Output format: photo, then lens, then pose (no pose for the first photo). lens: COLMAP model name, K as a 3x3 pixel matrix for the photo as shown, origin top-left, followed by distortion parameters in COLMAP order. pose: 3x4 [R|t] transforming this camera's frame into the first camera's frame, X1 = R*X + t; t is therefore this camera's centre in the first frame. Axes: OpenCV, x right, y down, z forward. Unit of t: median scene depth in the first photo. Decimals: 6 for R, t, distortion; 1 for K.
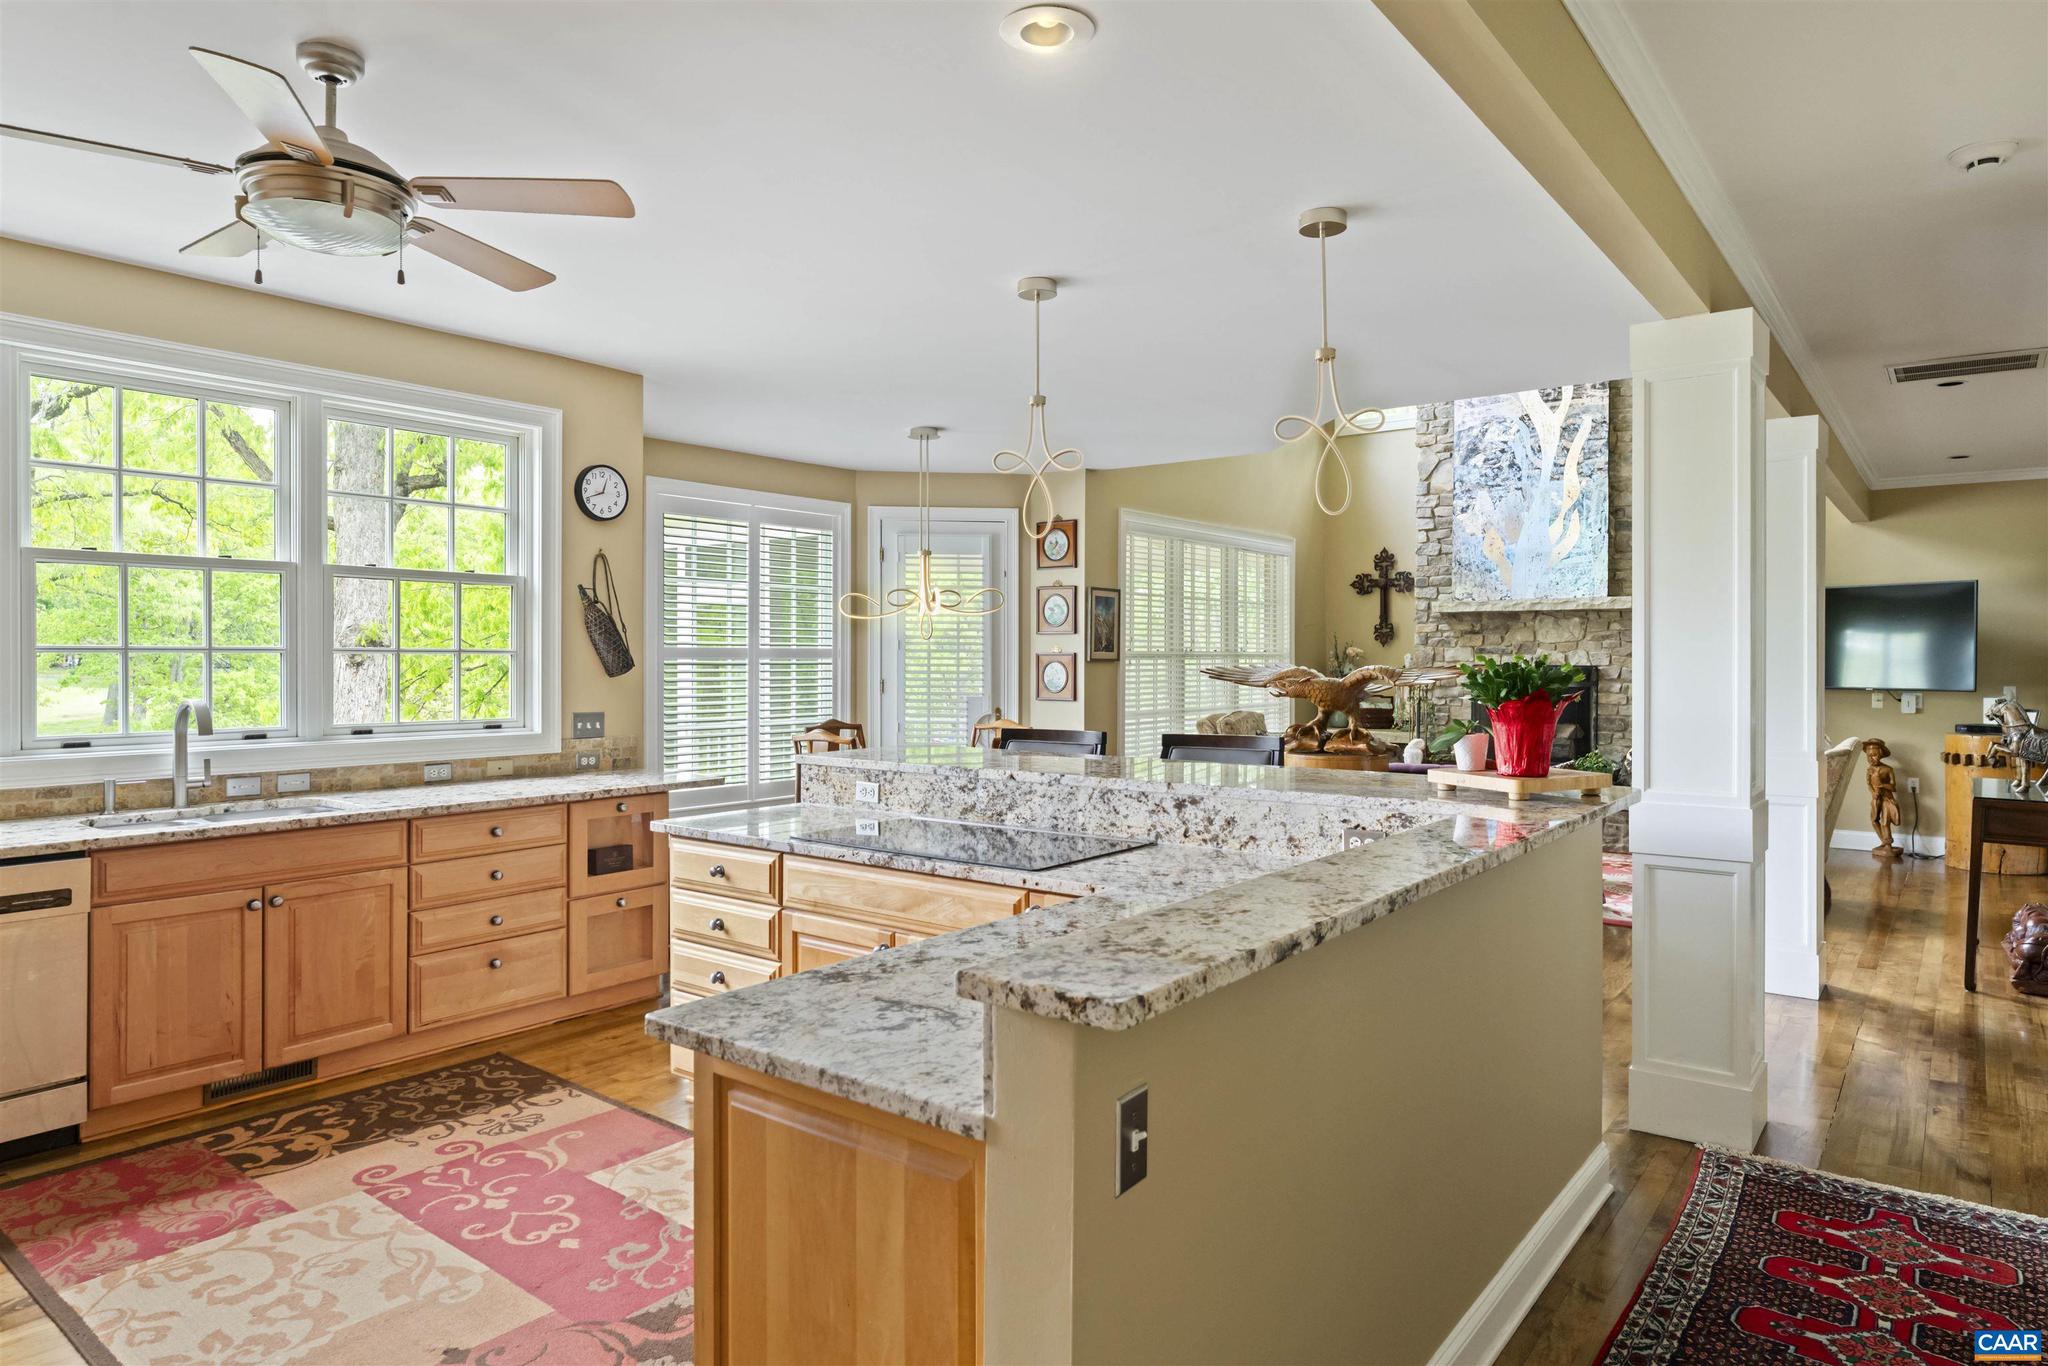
lens RADIAL K [[1231.0, 0, 1002.2], [0, 1231.0, 663.1], [0, 0, 1]] dist [-0.004489, -0.001673]
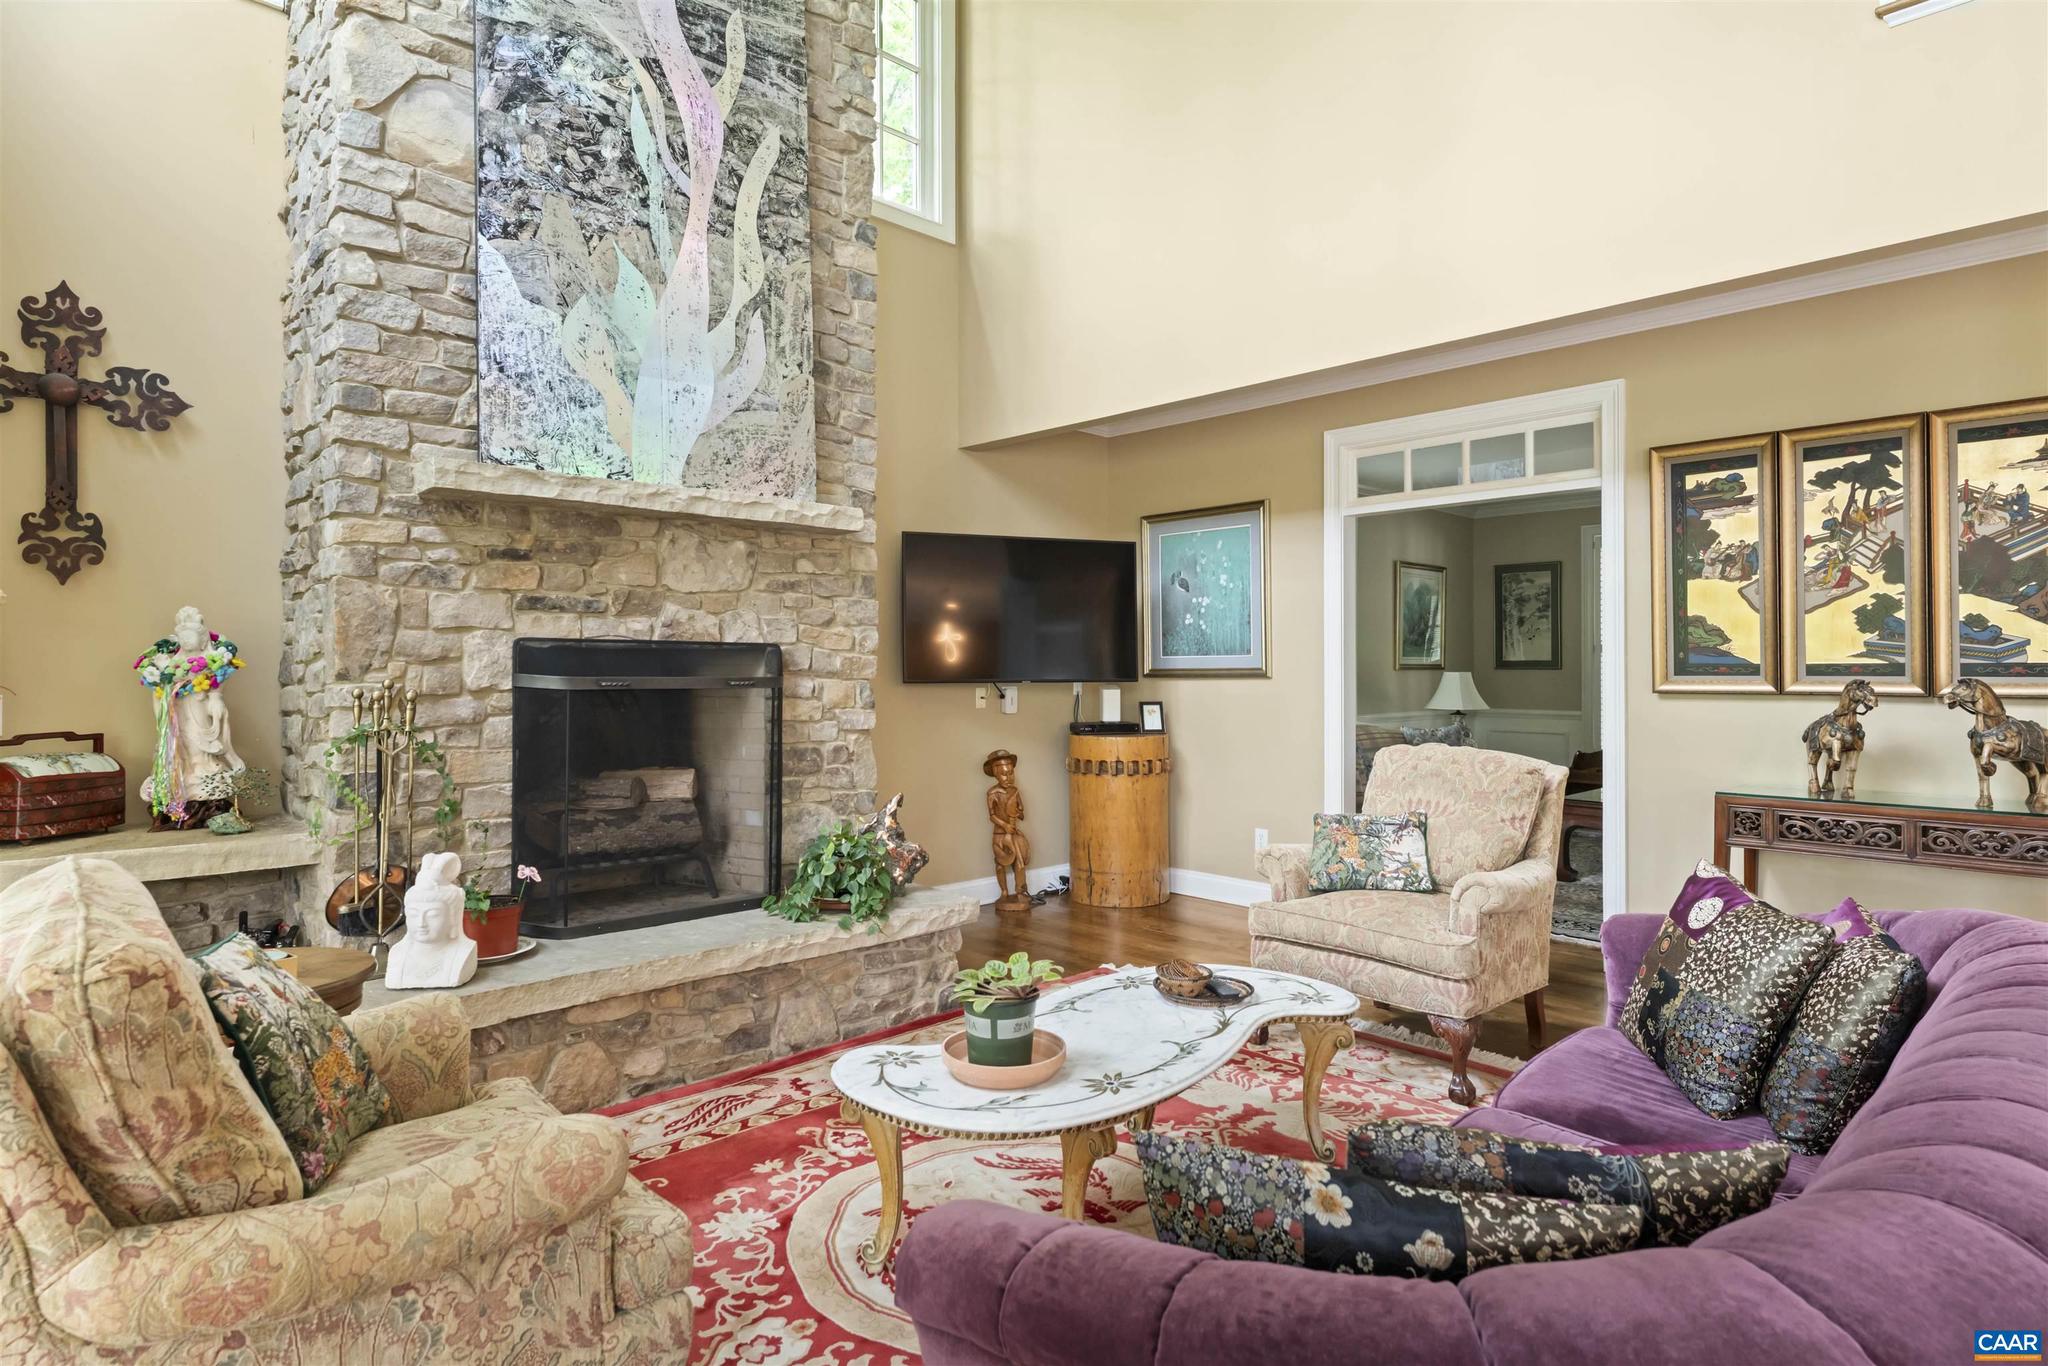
lens RADIAL K [[1108.5, 0, 1032.3], [0, 1108.5, 657.6], [0, 0, 1]] dist [0.001430, 0.000769]
pose [[0.127476, 0.008513, 0.991805, 0.084167], [0.004773, 0.999946, -0.009196, 0.017164], [-0.991830, 0.005907, 0.127429, 1.176689]]
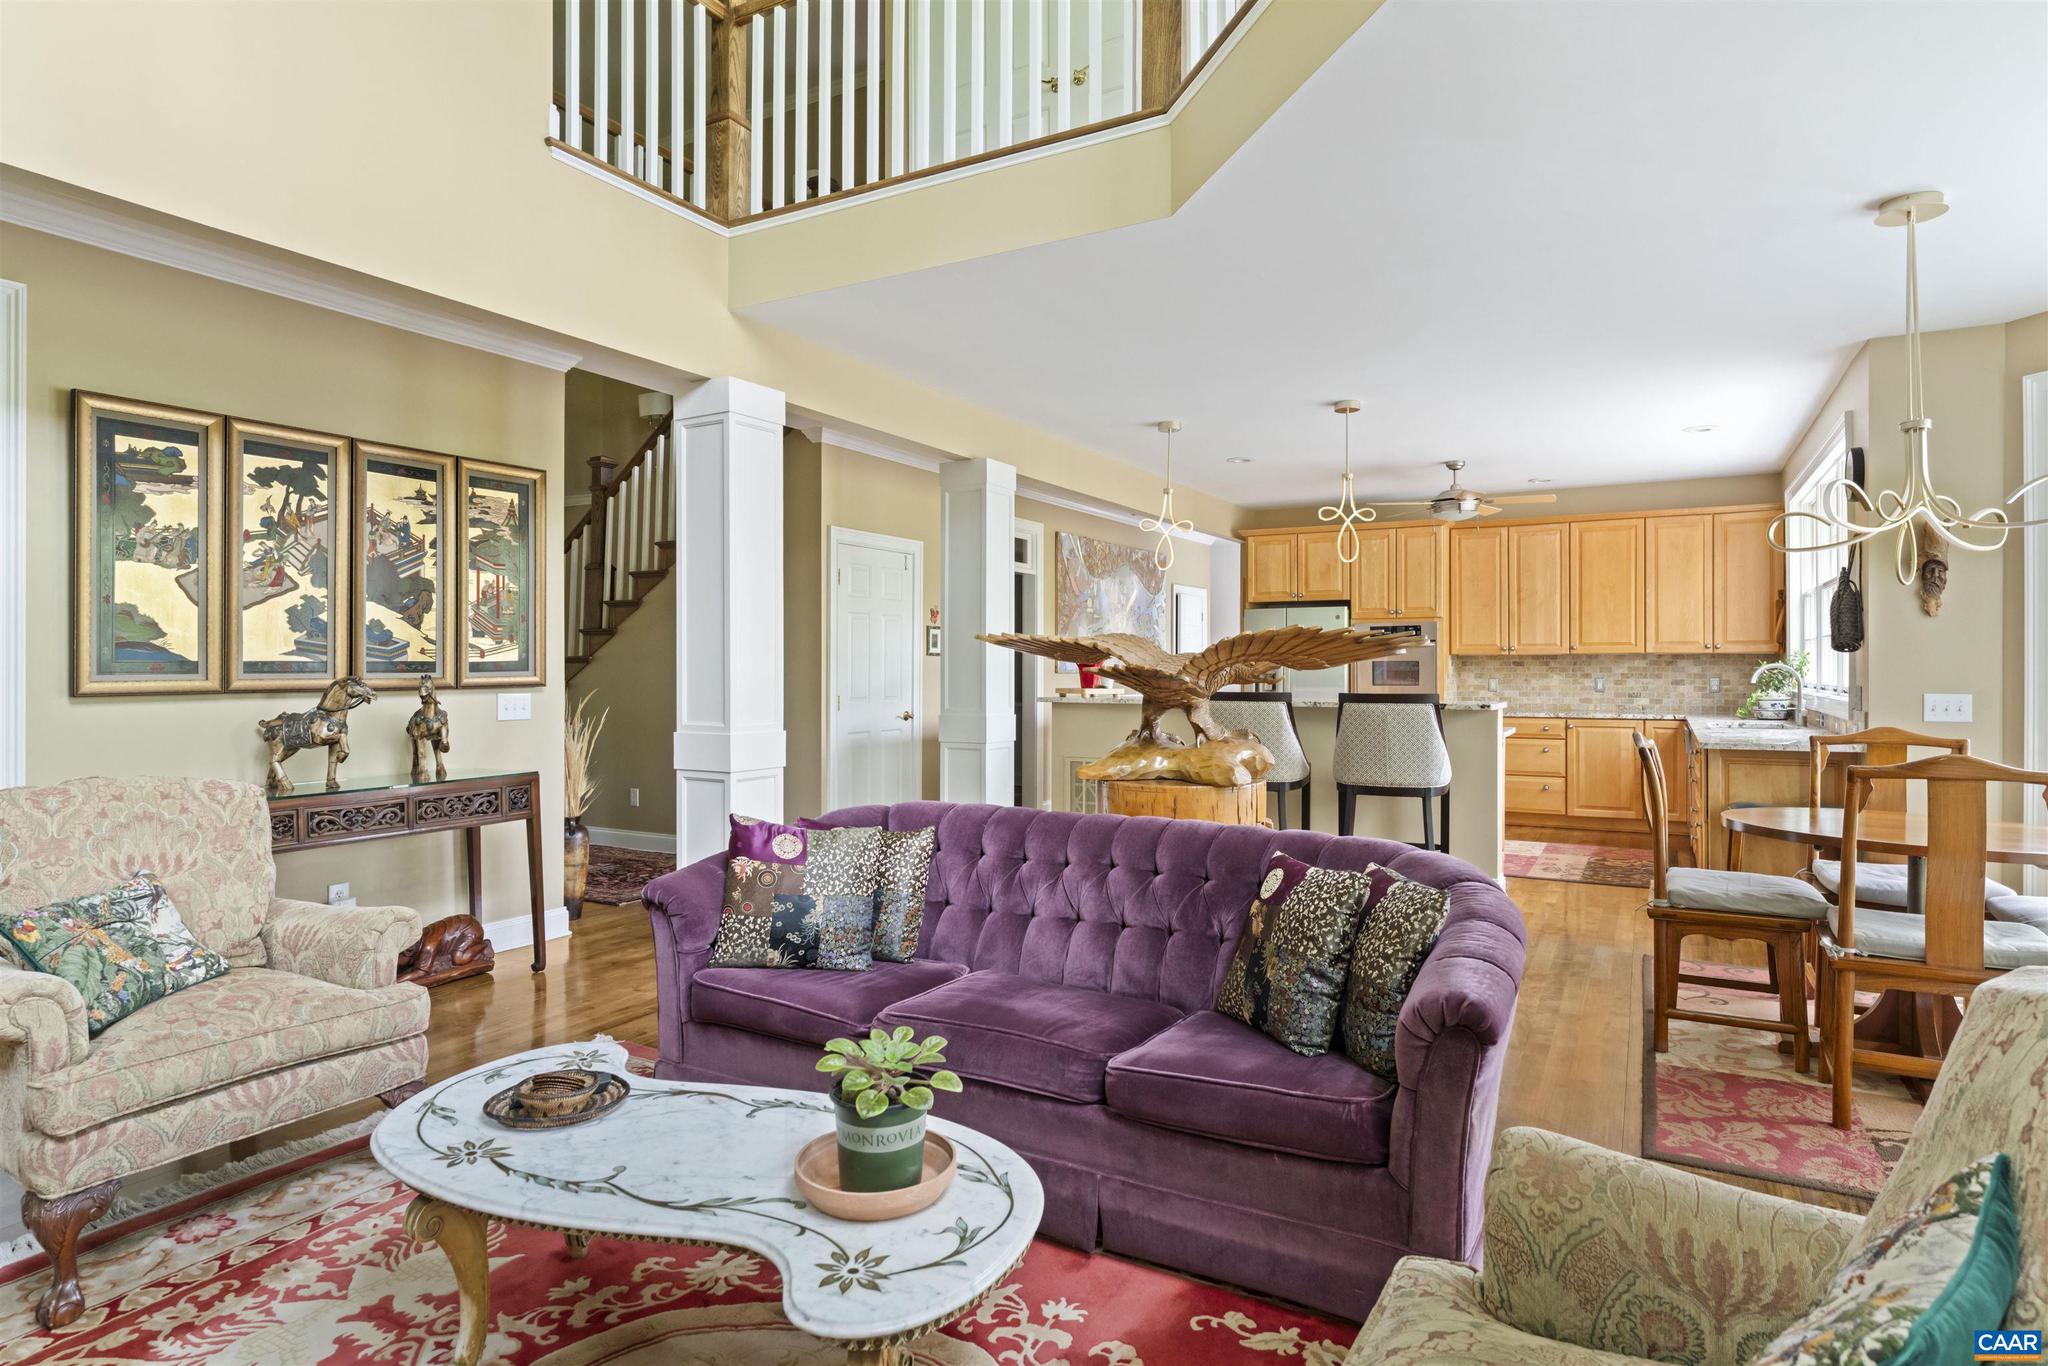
lens RADIAL K [[1110.8, 0, 1044.3], [0, 1110.8, 666.1], [0, 0, 1]] dist [-0.013745, 0.001171]
pose [[-0.985746, -0.000552, -0.168239, 0.419911], [-0.001271, 0.999991, 0.004166, 0.016553], [0.168235, 0.004320, -0.985737, 1.486207]]
